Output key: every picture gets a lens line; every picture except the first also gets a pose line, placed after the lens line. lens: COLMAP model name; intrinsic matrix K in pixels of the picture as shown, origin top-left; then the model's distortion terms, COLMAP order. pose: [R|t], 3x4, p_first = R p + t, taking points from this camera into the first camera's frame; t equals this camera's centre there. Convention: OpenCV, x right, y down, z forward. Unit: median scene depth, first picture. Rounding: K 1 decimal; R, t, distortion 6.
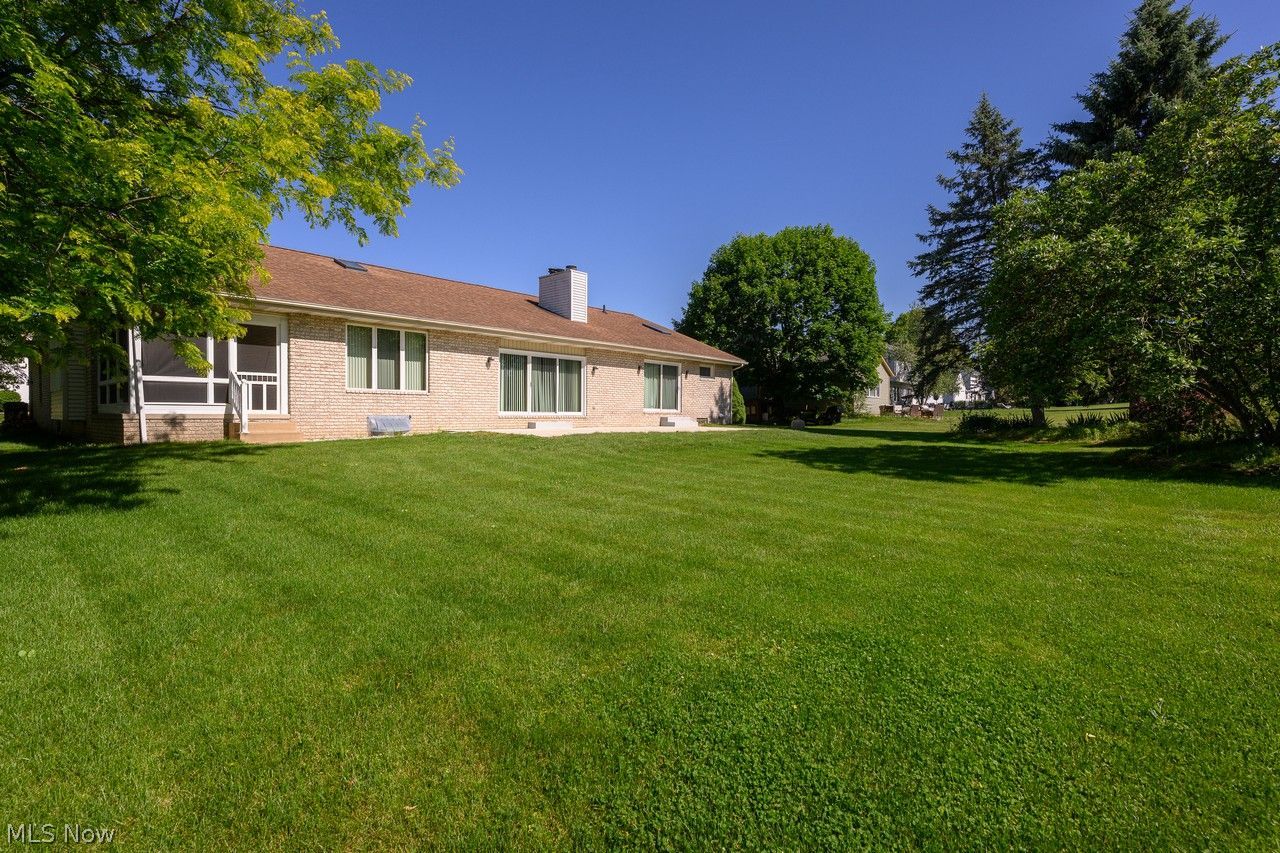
lens RADIAL K [[603.1, 0, 640.0], [0, 603.1, 426.5], [0, 0, 1]] dist [-0.002049, -0.000142]
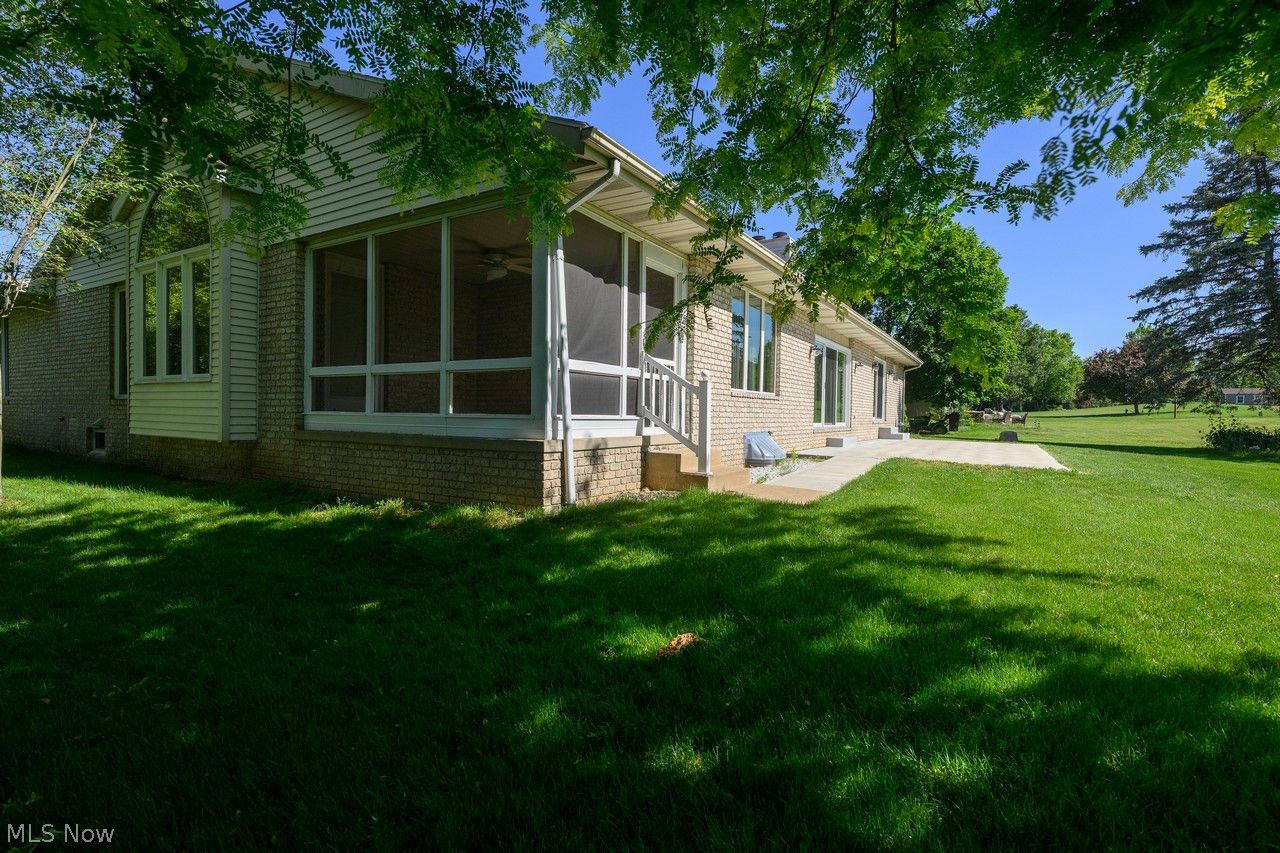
lens RADIAL K [[603.1, 0, 640.0], [0, 603.1, 426.5], [0, 0, 1]] dist [-0.002049, -0.000142]
pose [[0.982531, 0.006288, 0.185992, -0.650455], [-0.006962, 0.999971, 0.002970, -0.025433], [-0.185968, -0.004213, 0.982547, 0.403380]]
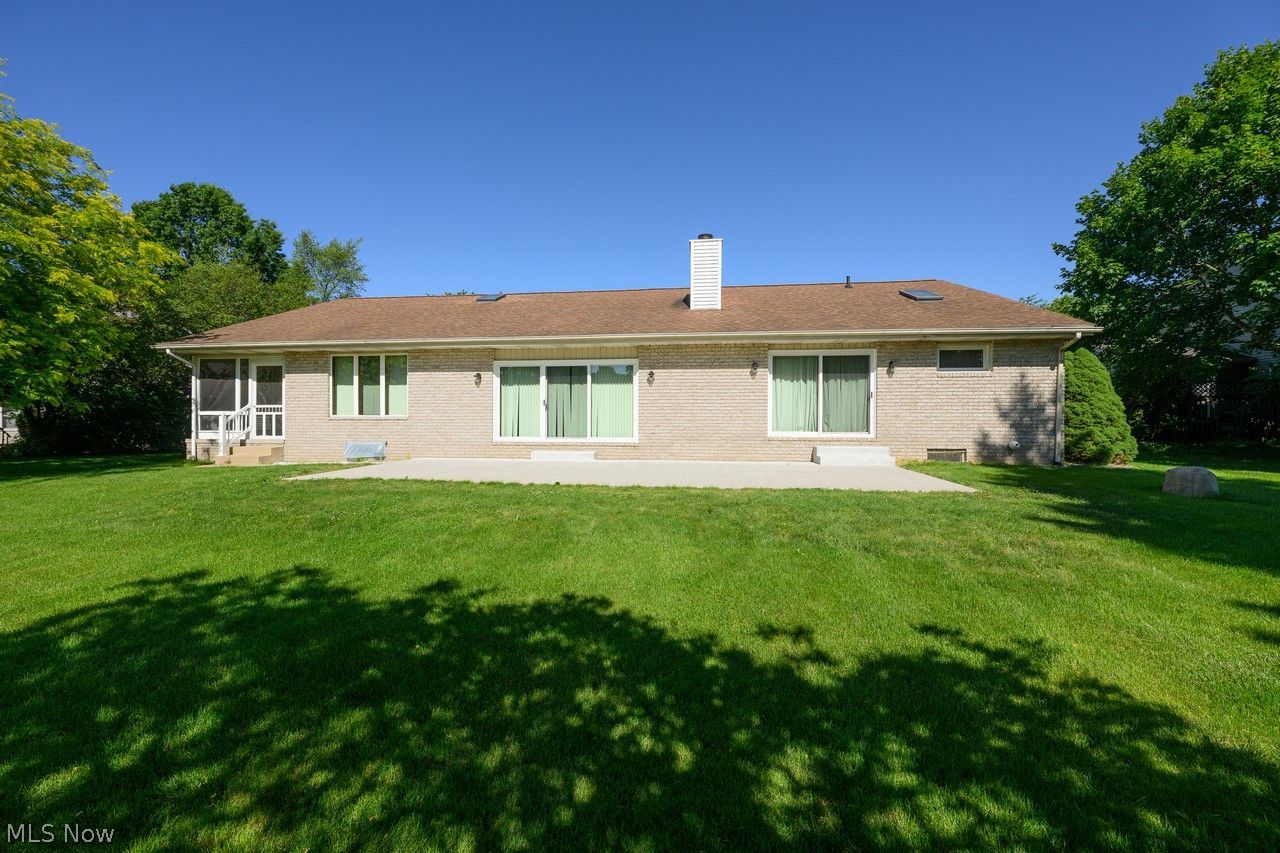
lens RADIAL K [[530.8, 0, 640.0], [0, 530.8, 426.5], [0, 0, 1]] dist [0.002503, 0.000090]
pose [[0.563628, -0.001353, -0.826027, 0.571185], [-0.014669, 0.999825, -0.011647, -0.038618], [0.825898, 0.018682, 0.563510, 0.876276]]
